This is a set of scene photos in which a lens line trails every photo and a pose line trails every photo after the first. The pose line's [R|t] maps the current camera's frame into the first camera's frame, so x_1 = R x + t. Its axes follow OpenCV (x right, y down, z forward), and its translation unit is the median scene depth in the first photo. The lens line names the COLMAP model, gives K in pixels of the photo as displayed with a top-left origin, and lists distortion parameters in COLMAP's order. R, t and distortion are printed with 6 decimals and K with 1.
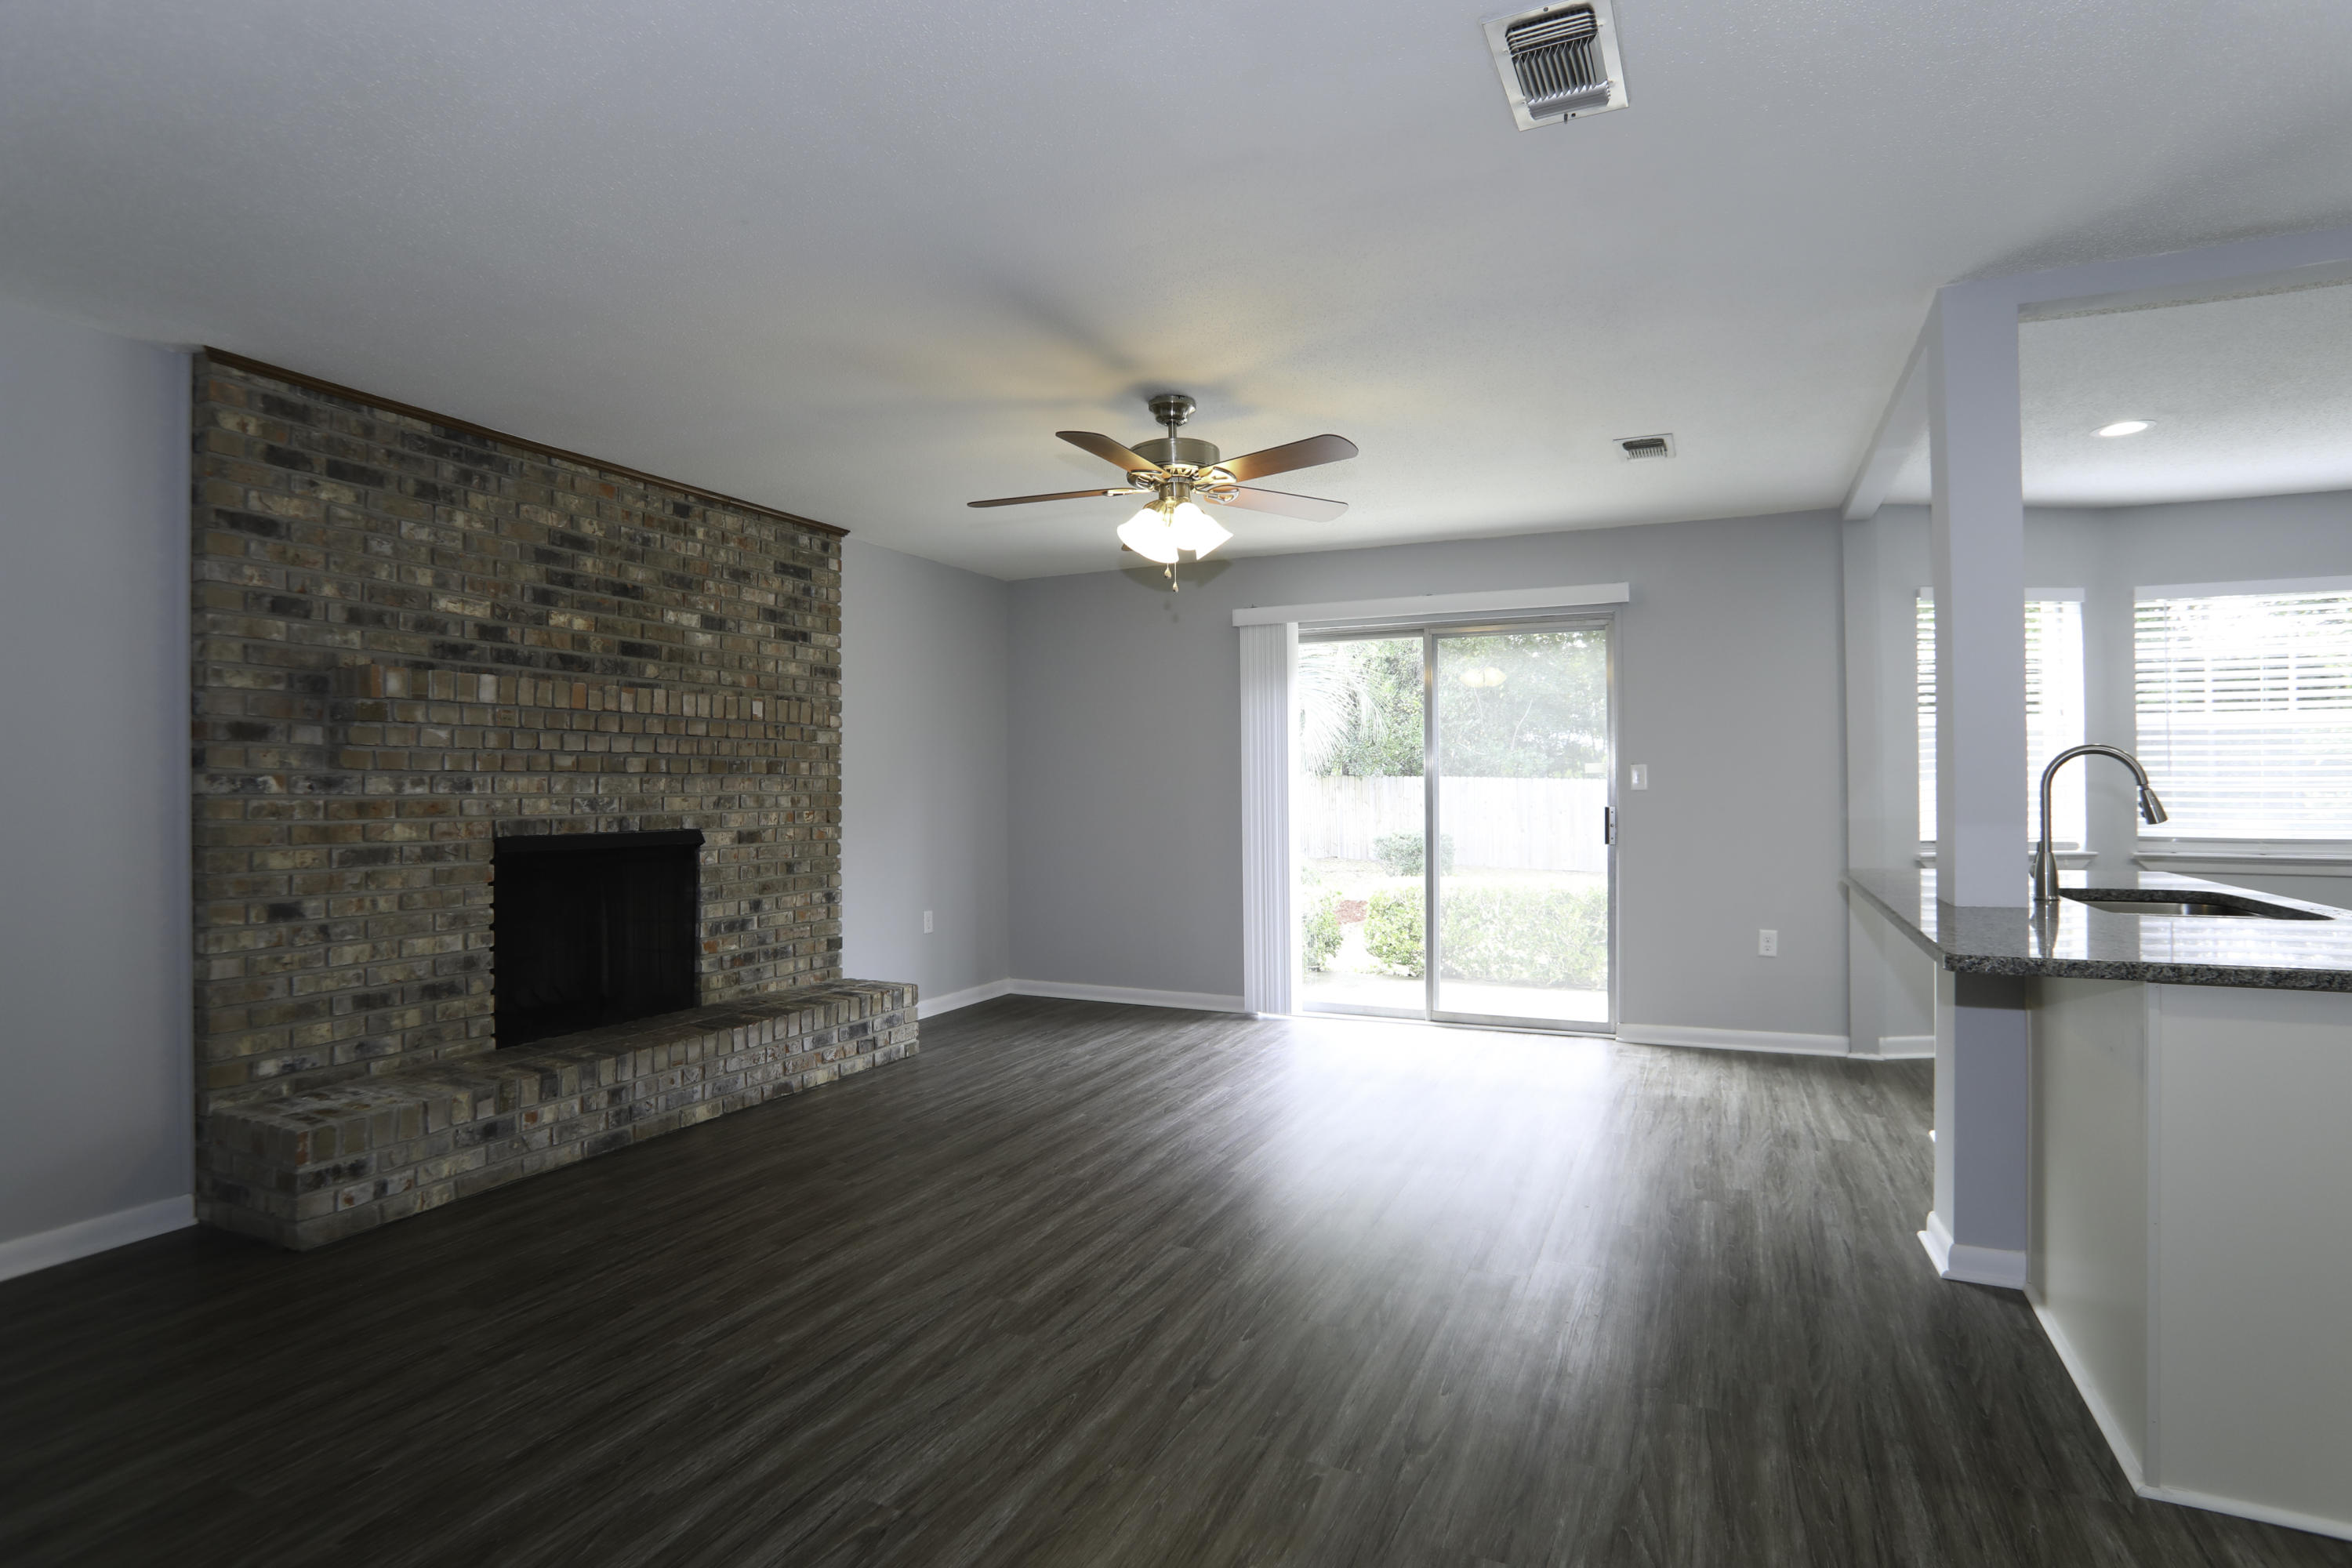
lens RADIAL K [[1171.5, 0, 1168.7], [0, 1171.5, 768.8], [0, 0, 1]] dist [-0.075331, 0.027351]
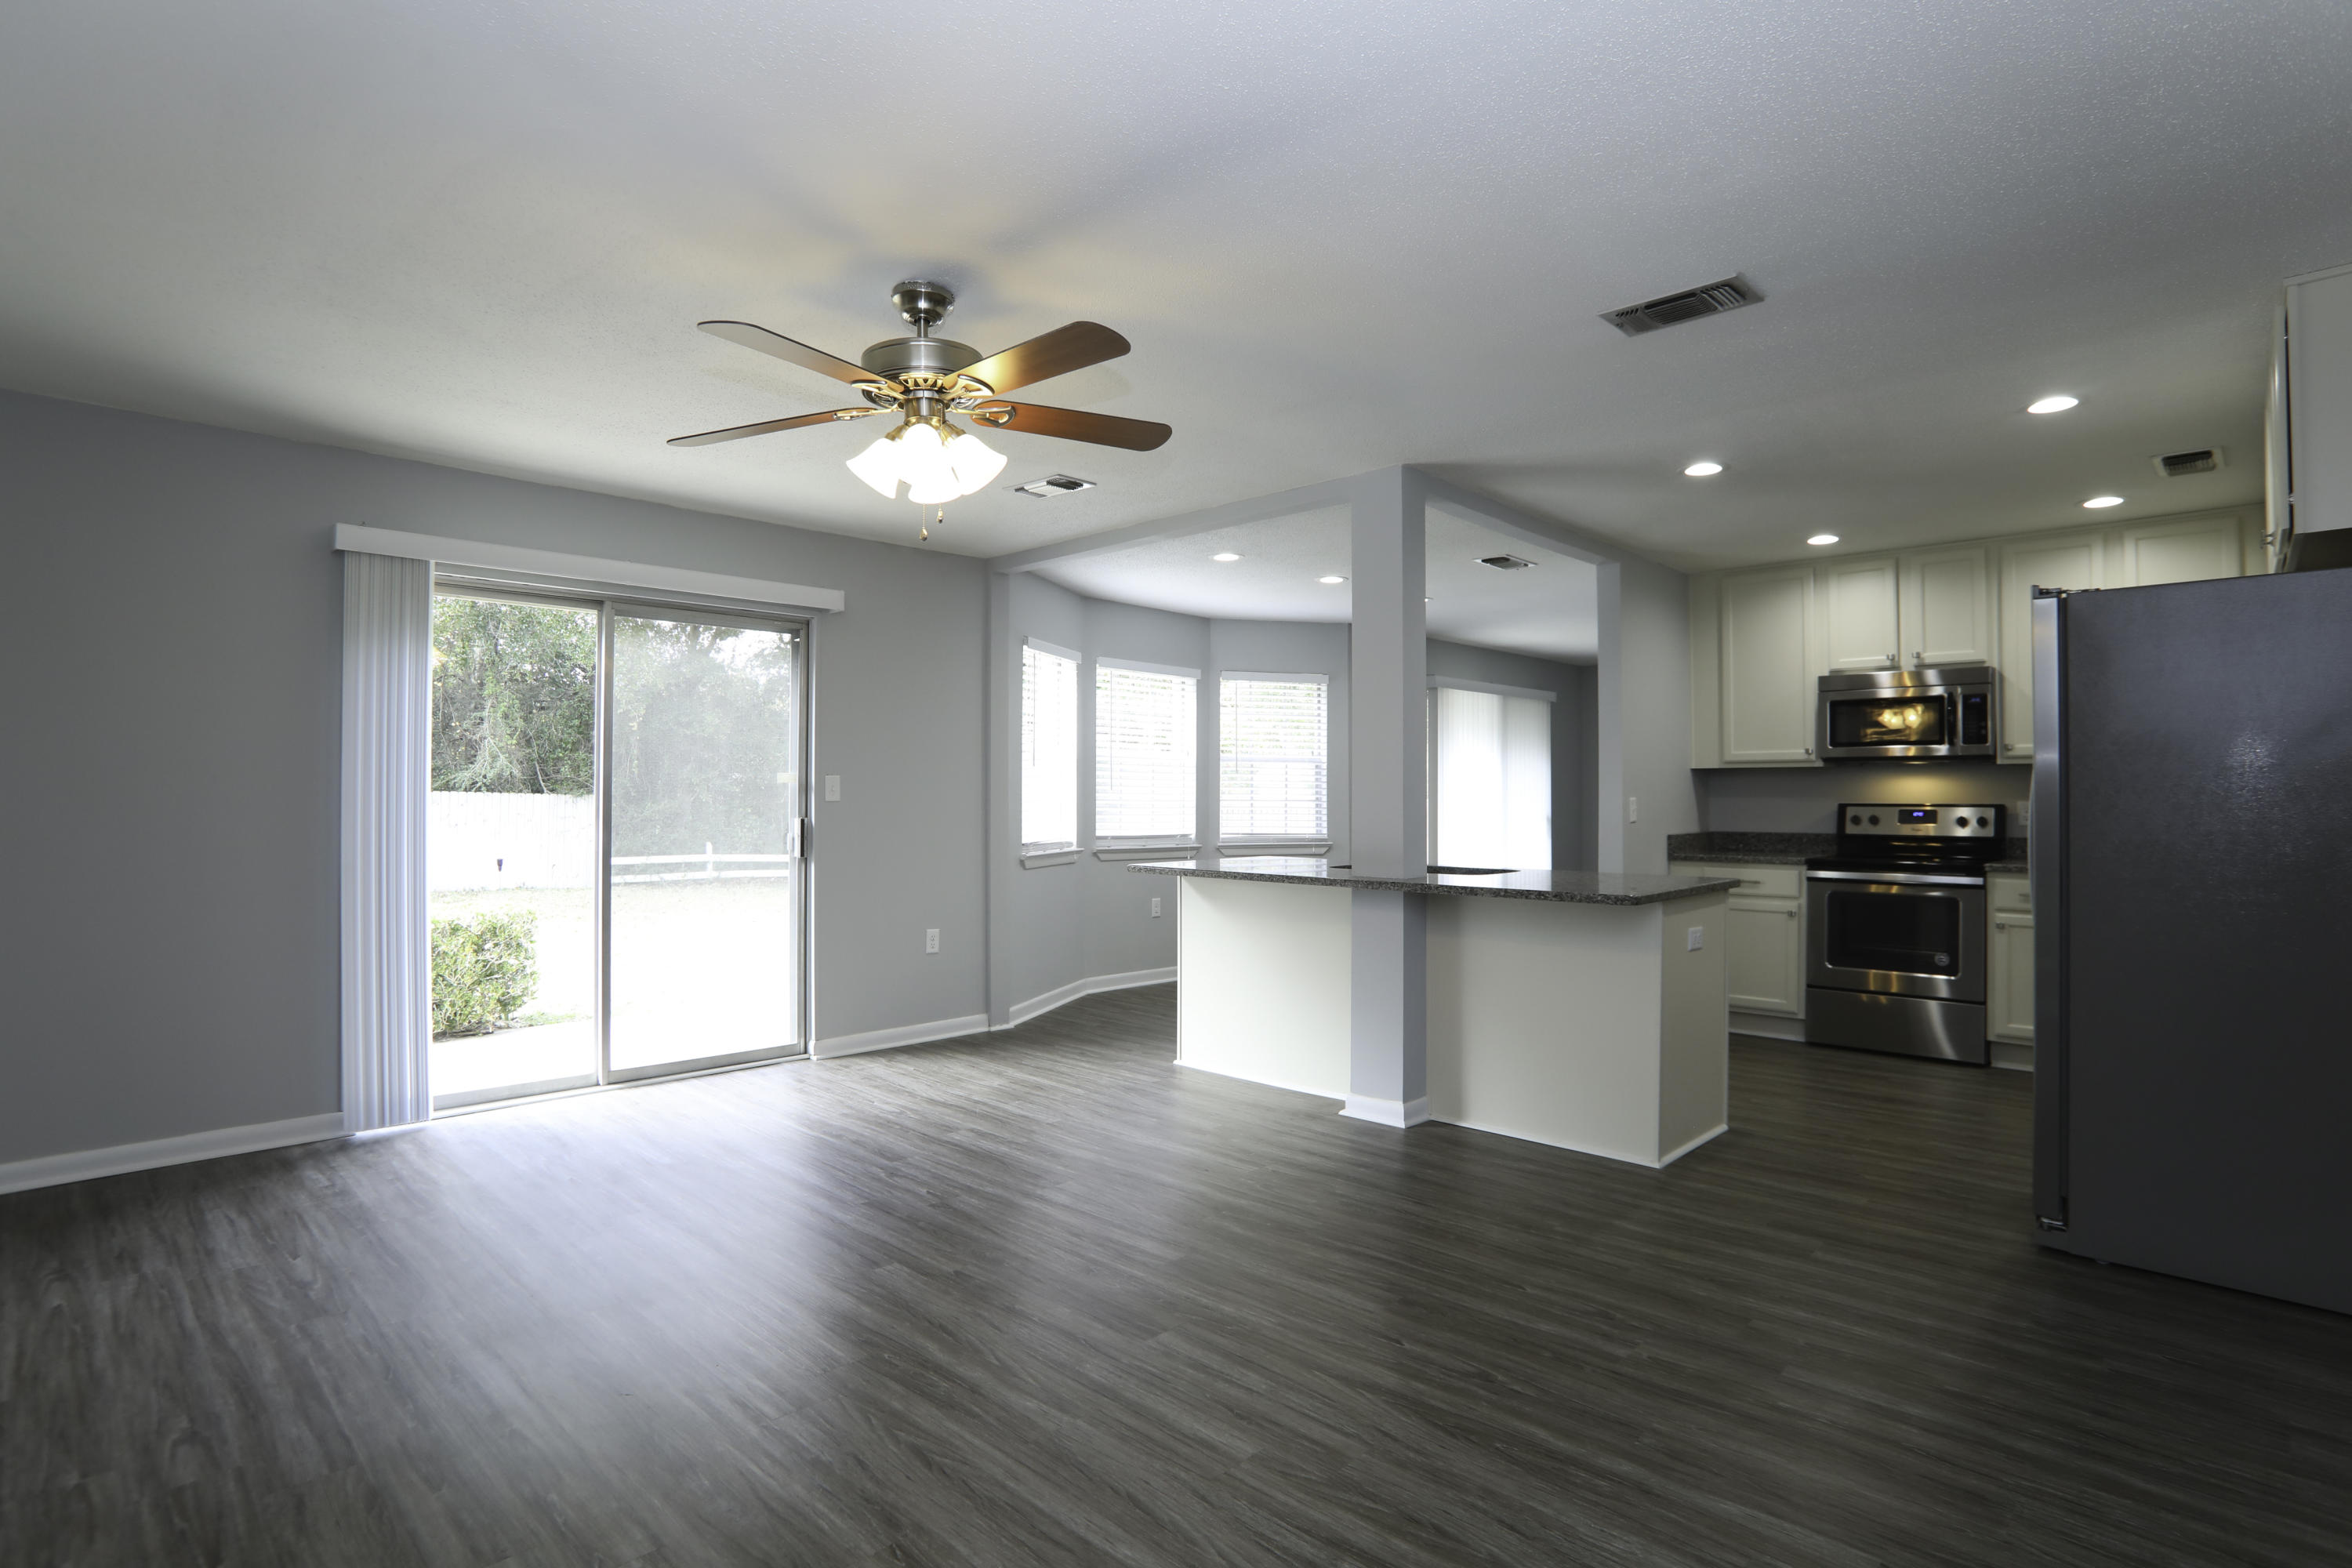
lens RADIAL K [[1171.5, 0, 1175.1], [0, 1171.5, 784.5], [0, 0, 1]] dist [-0.075331, 0.027351]
pose [[0.322474, 0.016009, 0.946443, -0.620876], [-0.017294, 0.999790, -0.011019, 0.013821], [-0.946420, -0.012814, 0.322683, 0.564168]]
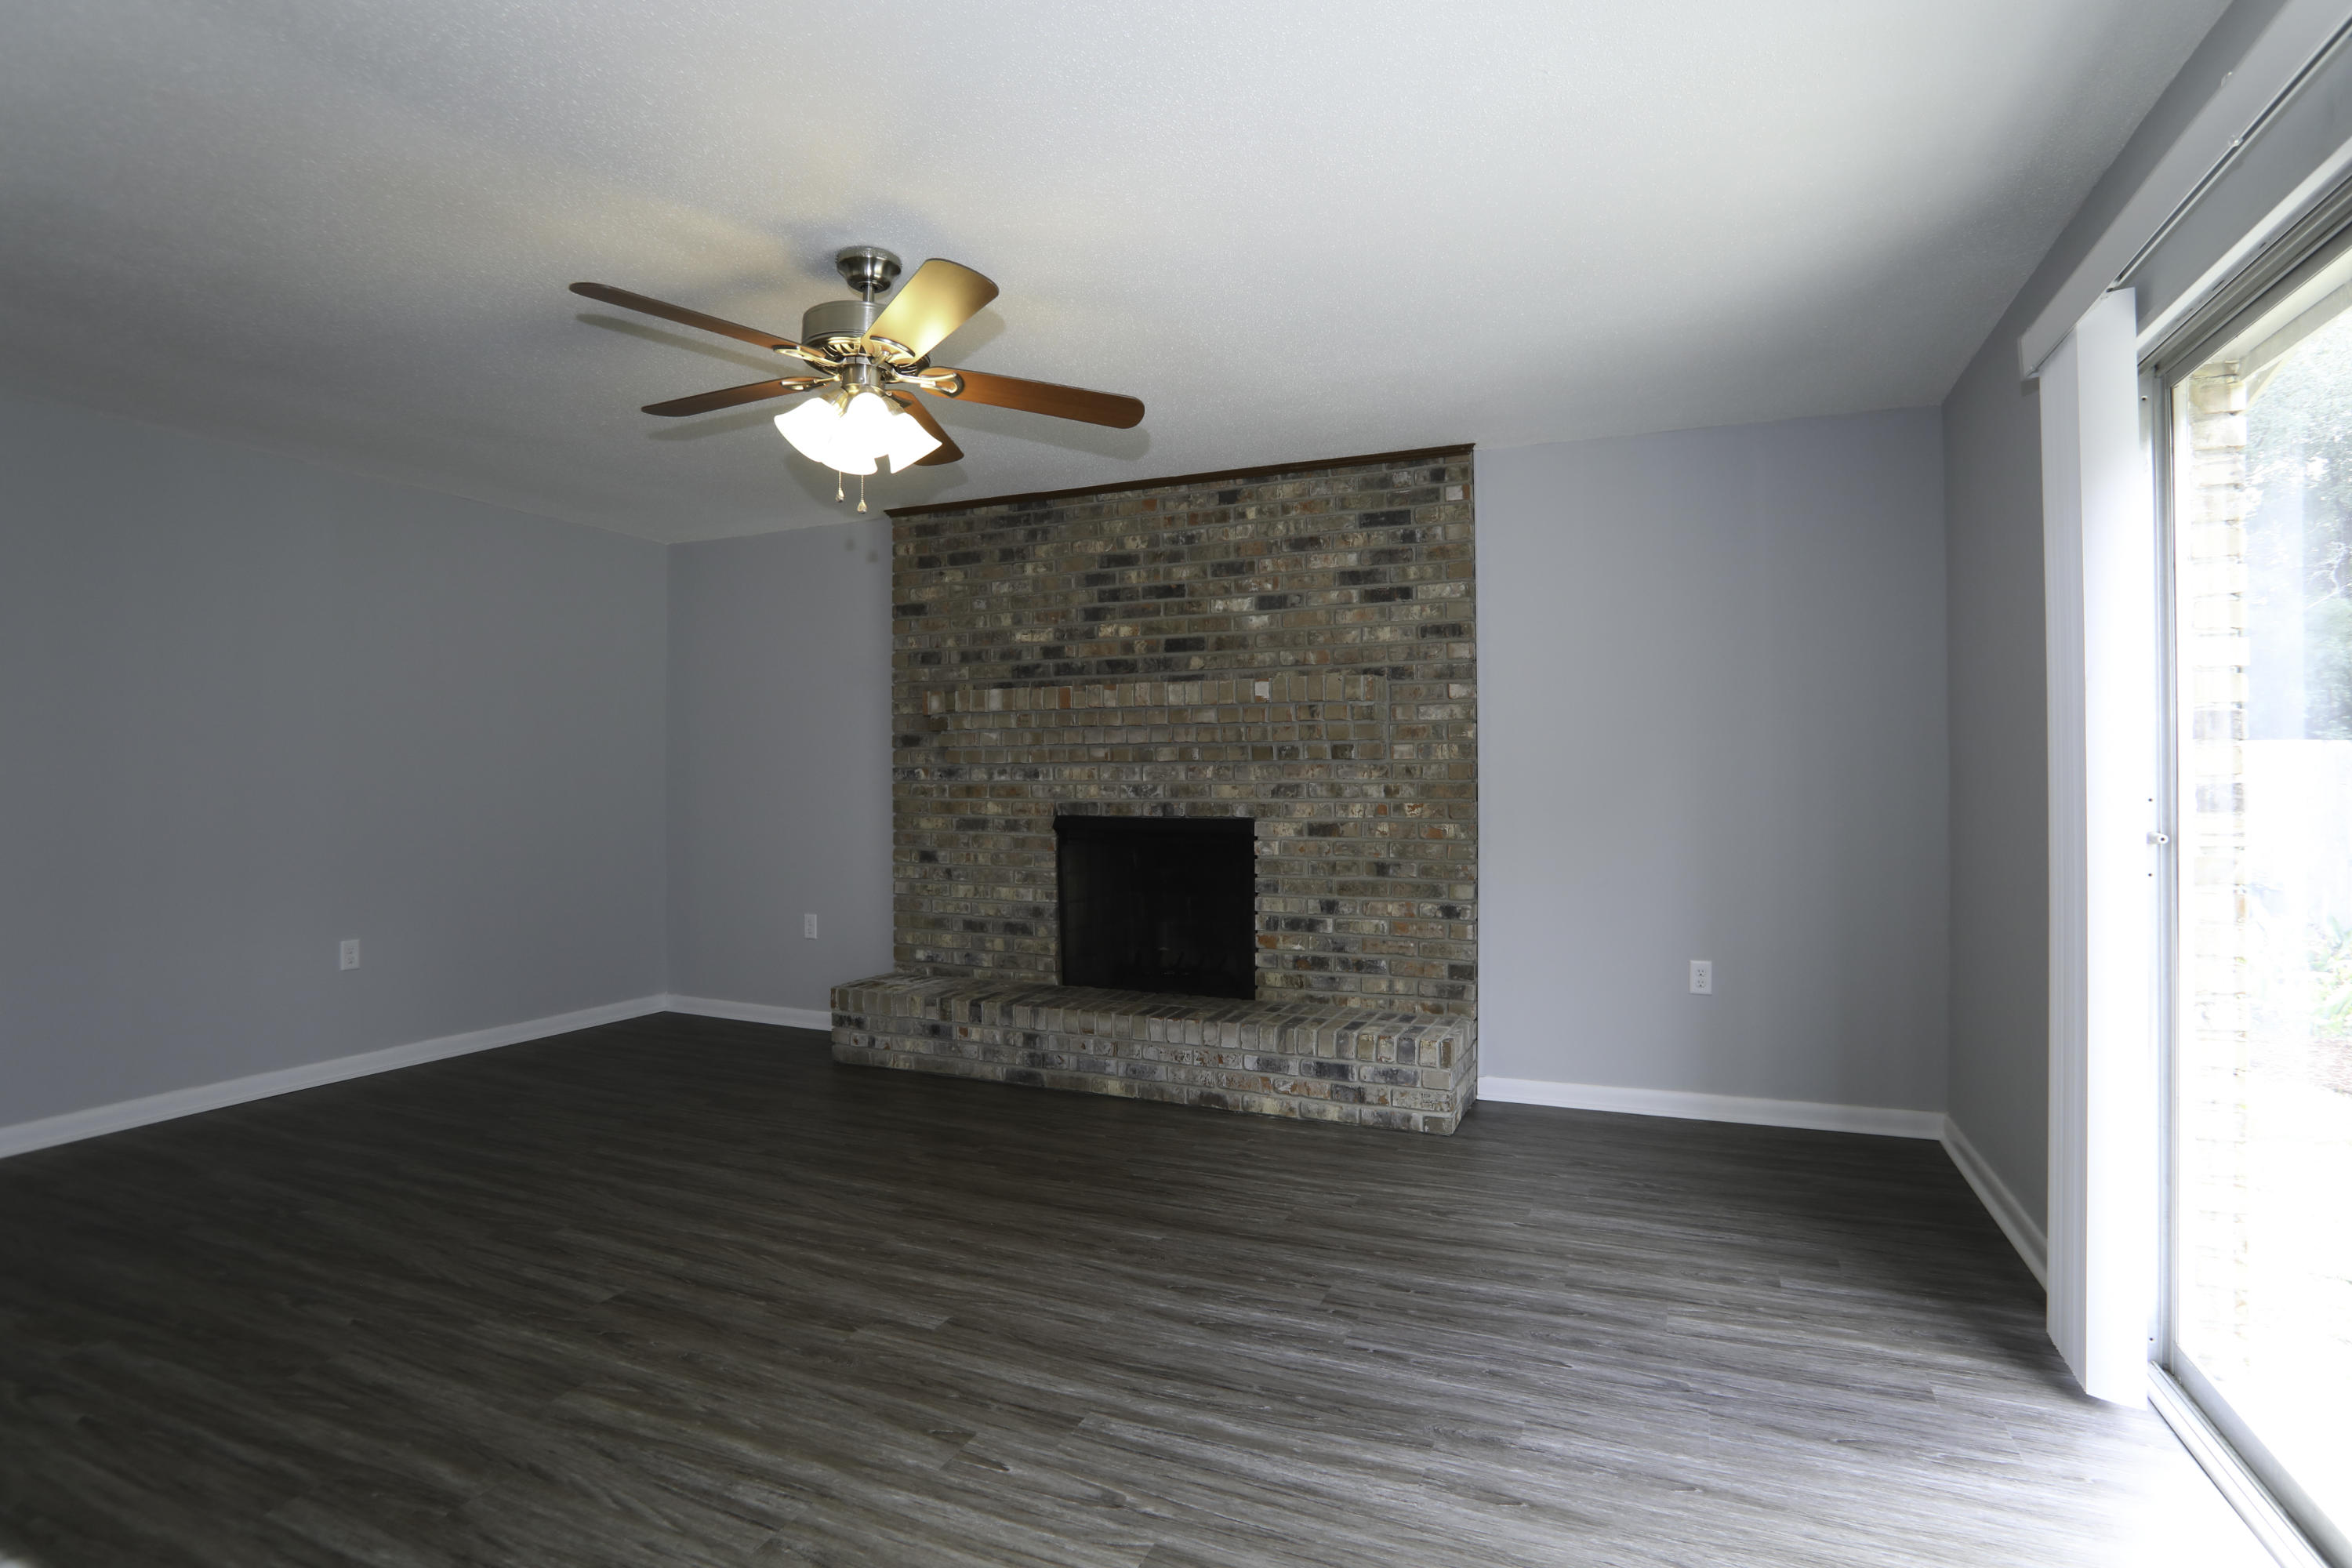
lens RADIAL K [[1171.5, 0, 1170.5], [0, 1171.5, 770.1], [0, 0, 1]] dist [-0.075331, 0.027351]
pose [[0.029305, -0.002759, -0.999567, 0.704139], [0.018582, 0.999825, -0.002215, 0.015827], [0.999398, -0.018509, 0.029351, 1.104721]]
